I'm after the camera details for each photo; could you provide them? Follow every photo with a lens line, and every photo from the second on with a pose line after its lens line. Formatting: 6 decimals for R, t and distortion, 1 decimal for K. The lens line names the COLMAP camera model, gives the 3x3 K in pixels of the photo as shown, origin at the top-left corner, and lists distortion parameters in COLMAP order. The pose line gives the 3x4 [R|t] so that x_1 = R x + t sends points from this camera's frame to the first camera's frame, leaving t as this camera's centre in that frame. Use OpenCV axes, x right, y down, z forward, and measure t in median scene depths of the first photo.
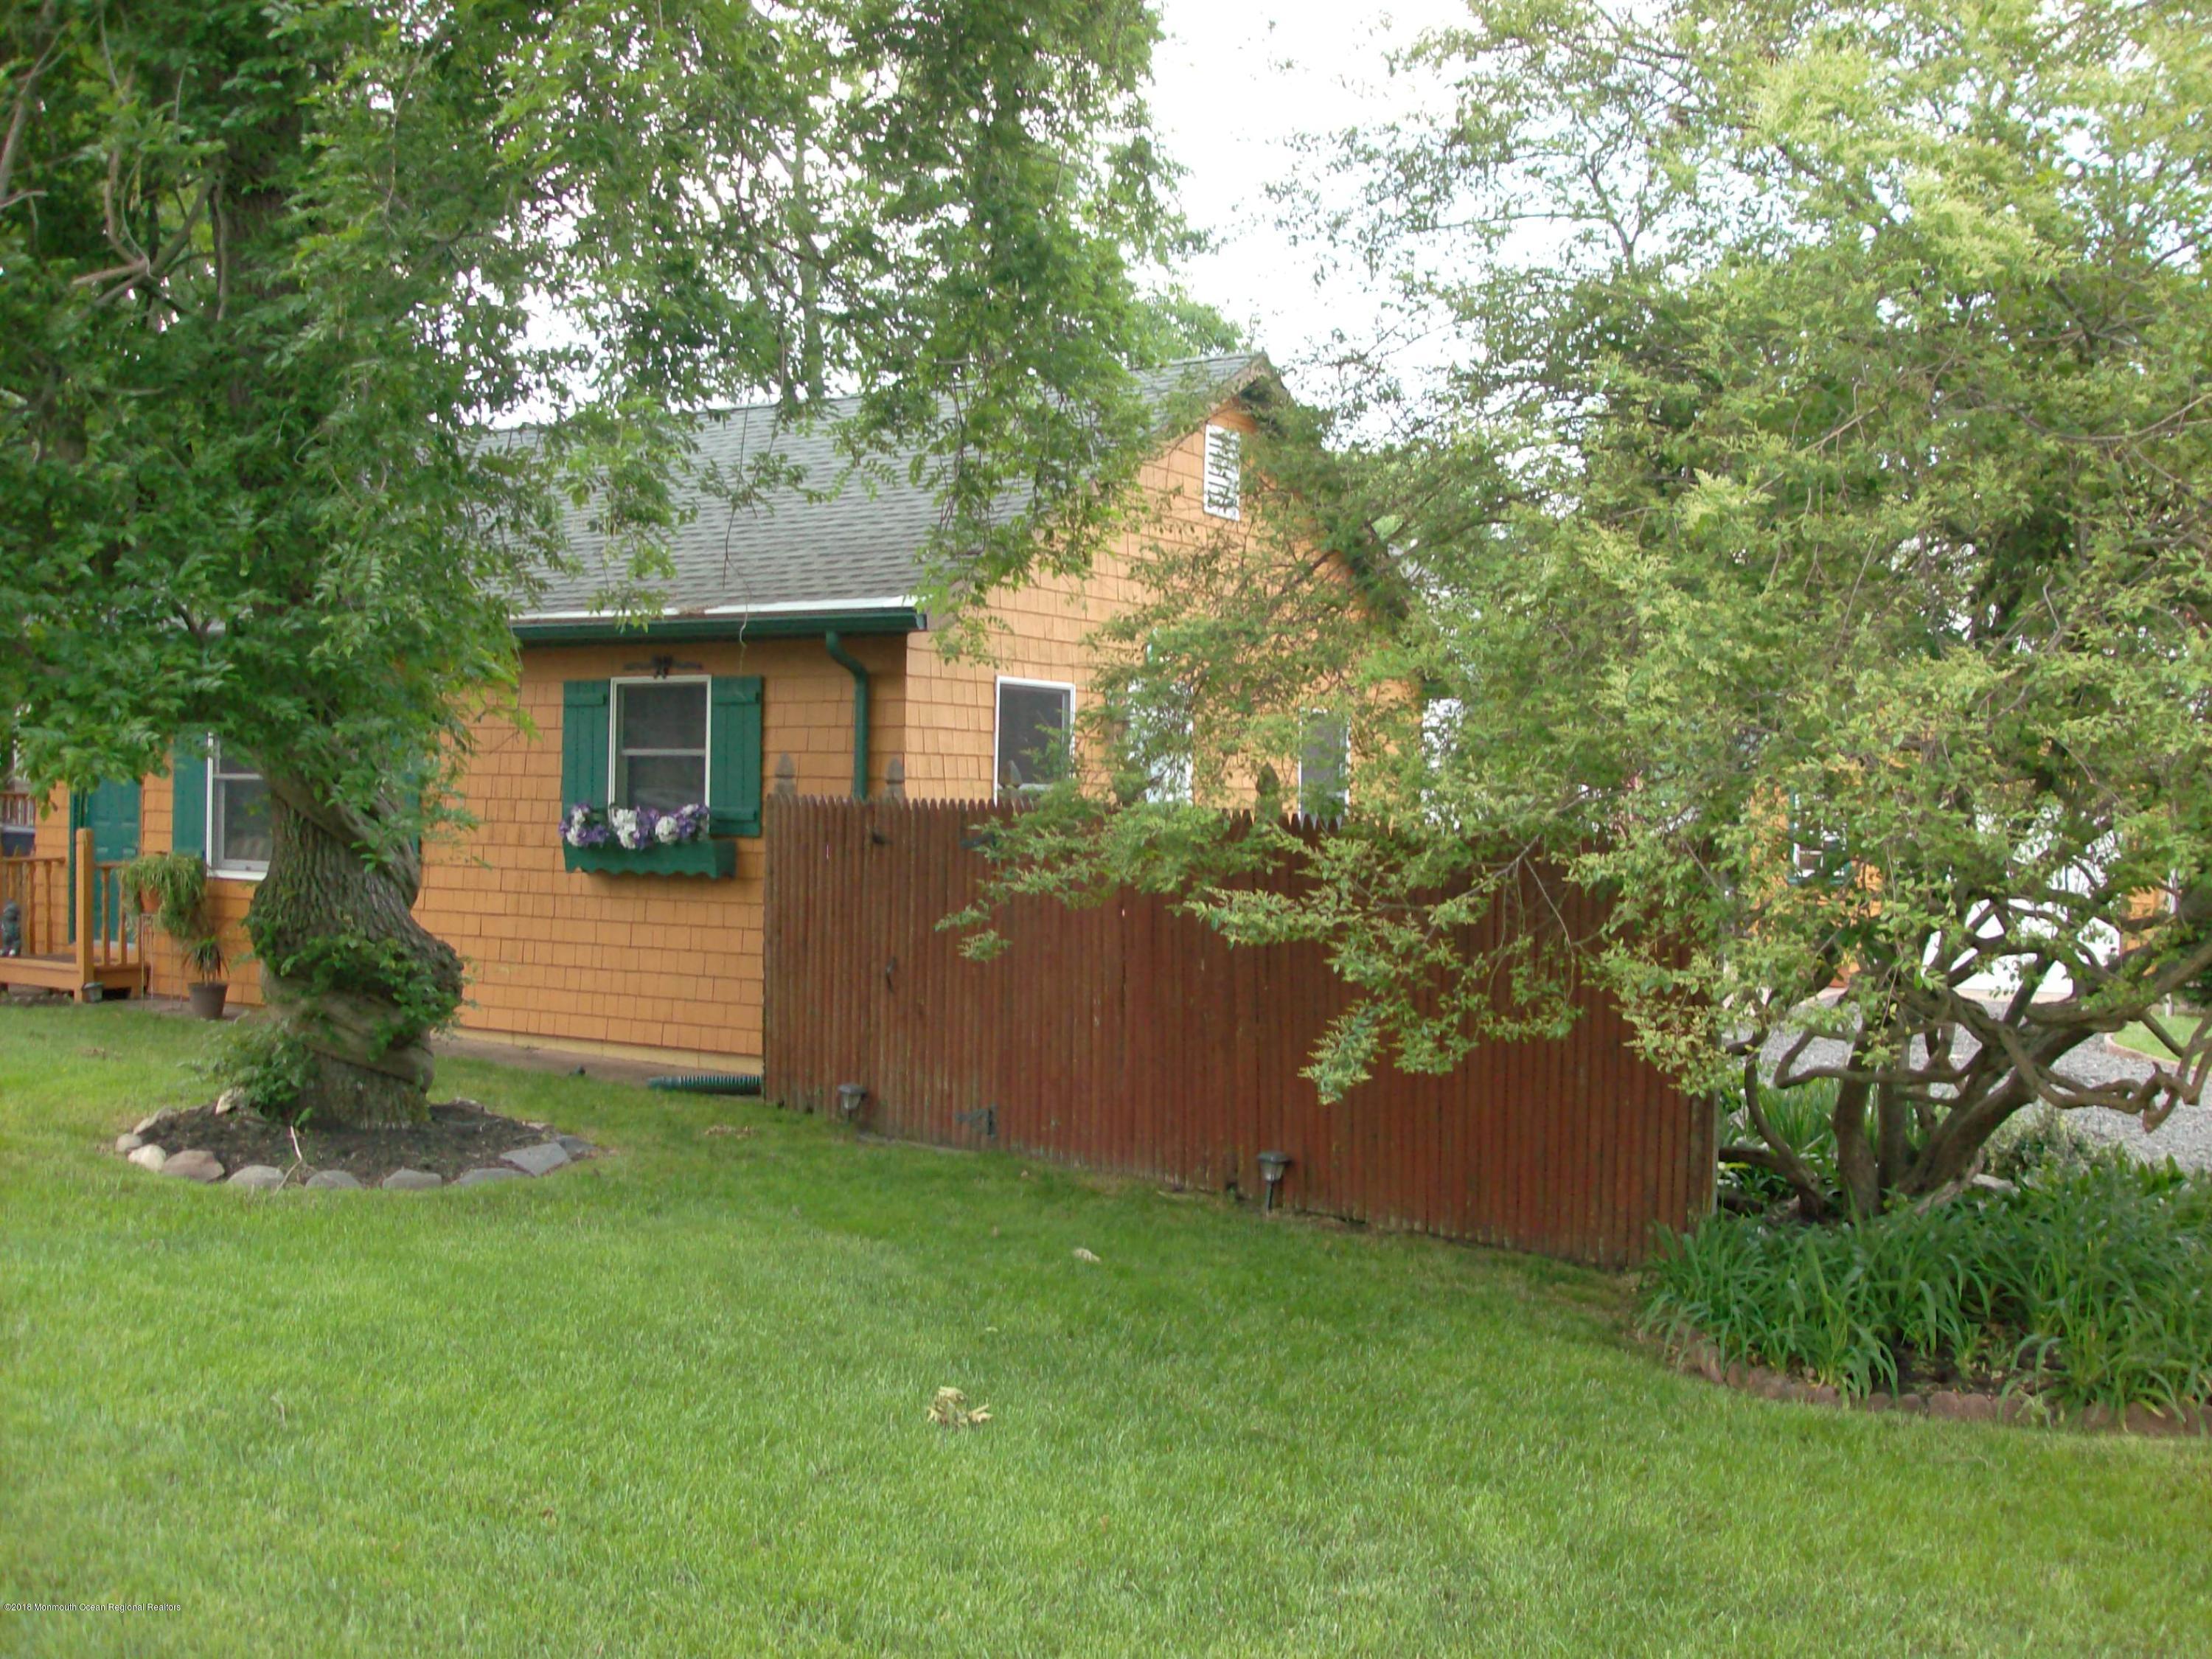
lens RADIAL K [[1914.6, 0, 1106.0], [0, 1914.6, 829.5], [0, 0, 1]] dist [0.001787, -0.000917]
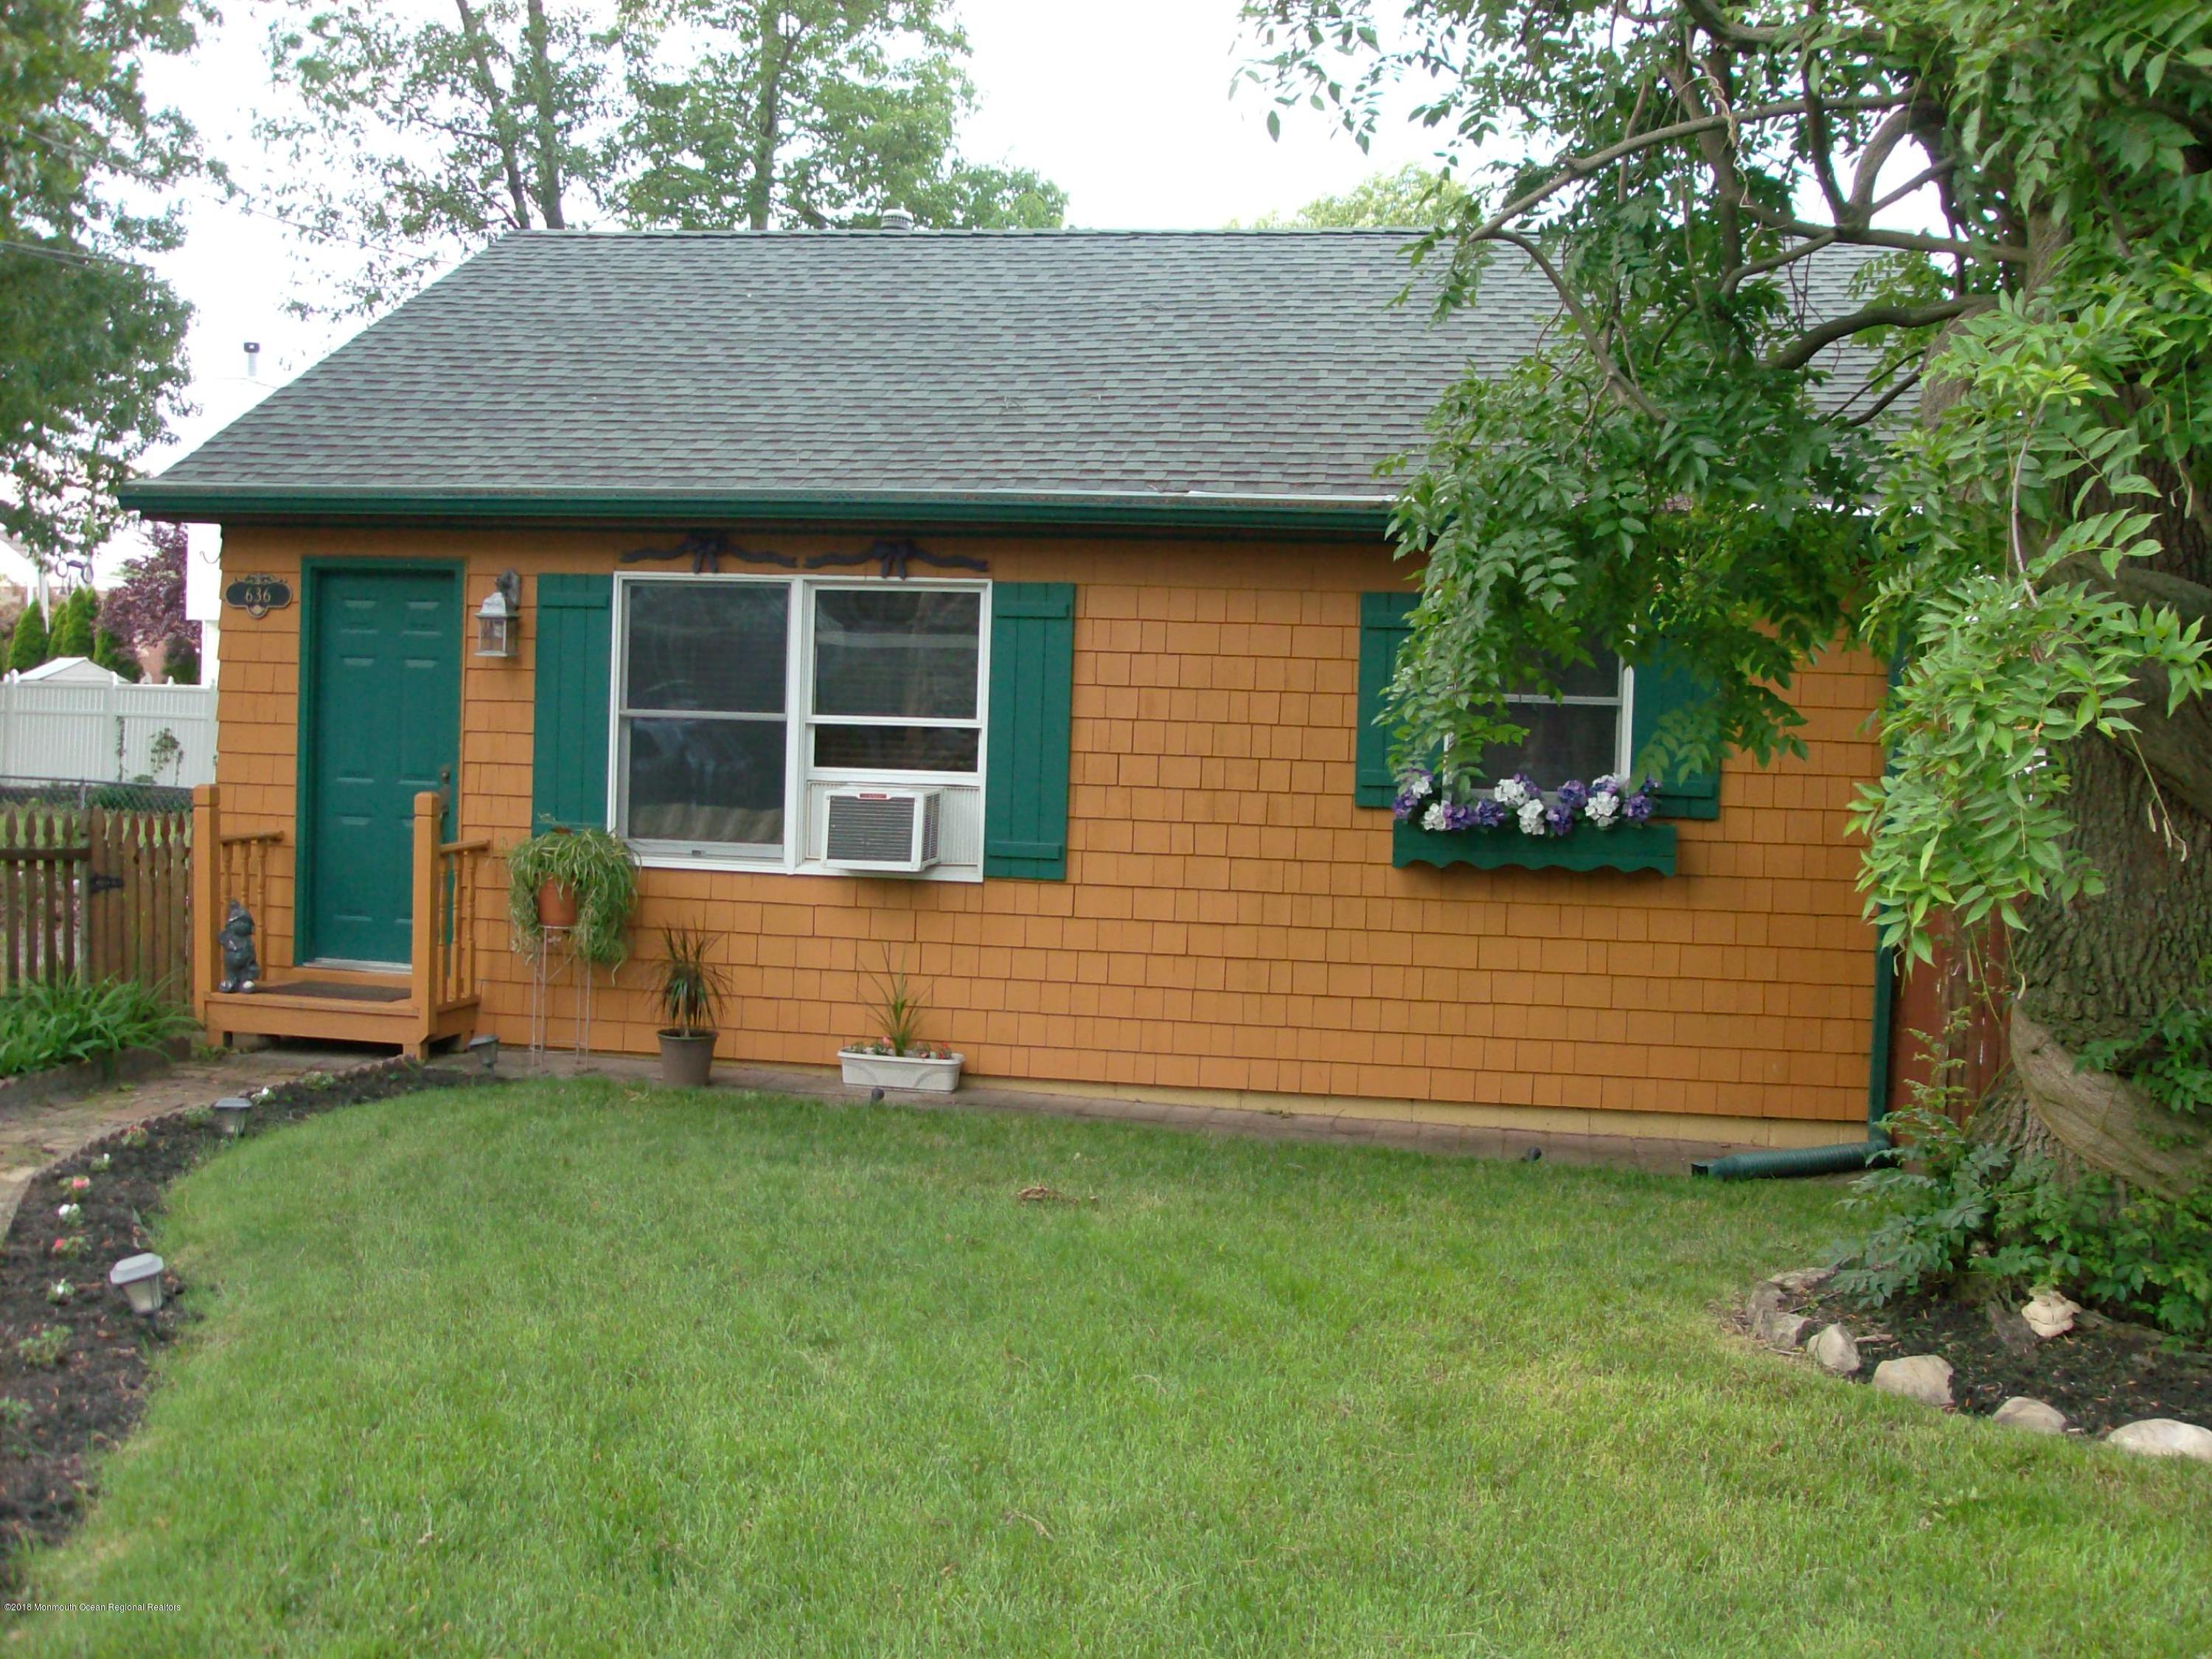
lens RADIAL K [[1914.6, 0, 1106.0], [0, 1914.6, 829.5], [0, 0, 1]] dist [0.001787, -0.000917]
pose [[0.909345, -0.001158, 0.416040, -0.656454], [-0.015376, 0.999219, 0.036388, -0.014545], [-0.415758, -0.039486, 0.908618, 0.399730]]
